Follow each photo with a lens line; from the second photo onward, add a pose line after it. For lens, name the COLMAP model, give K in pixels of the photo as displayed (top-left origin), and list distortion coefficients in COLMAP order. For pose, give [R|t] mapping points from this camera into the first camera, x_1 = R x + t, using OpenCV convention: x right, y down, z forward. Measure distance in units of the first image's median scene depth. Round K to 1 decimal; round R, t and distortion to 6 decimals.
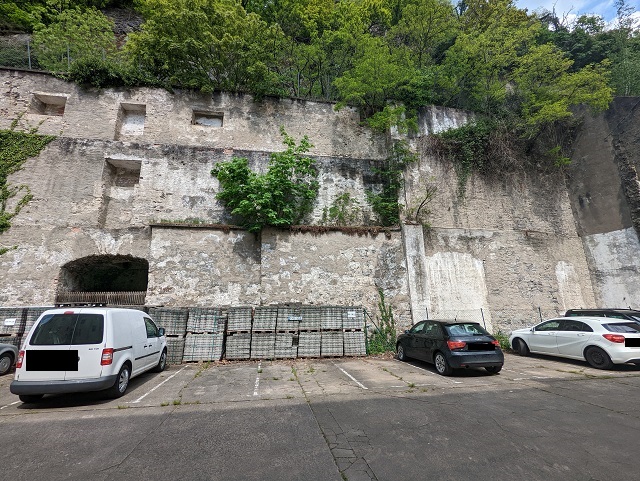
lens RADIAL K [[306.3, 0, 320.0], [0, 306.3, 240.5], [0, 0, 1]] dist [0.002195, -0.000413]
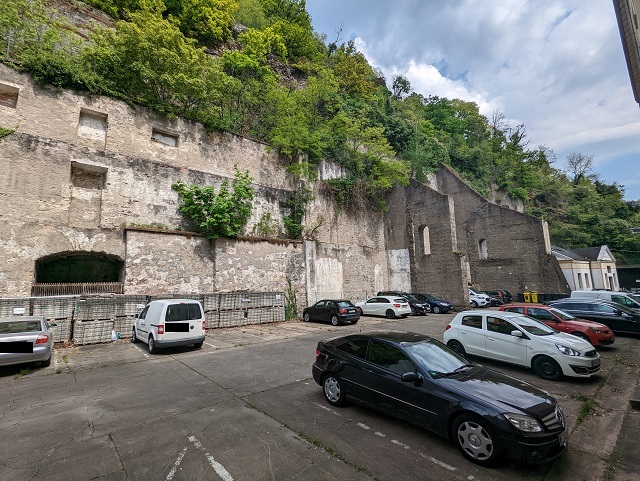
lens RADIAL K [[306.3, 0, 320.0], [0, 306.3, 240.5], [0, 0, 1]] dist [0.002195, -0.000413]
pose [[0.860411, 0.069429, 0.504849, -0.461465], [-0.110336, 0.992557, 0.051544, -0.138707], [-0.497513, -0.100052, 0.861667, -0.407548]]
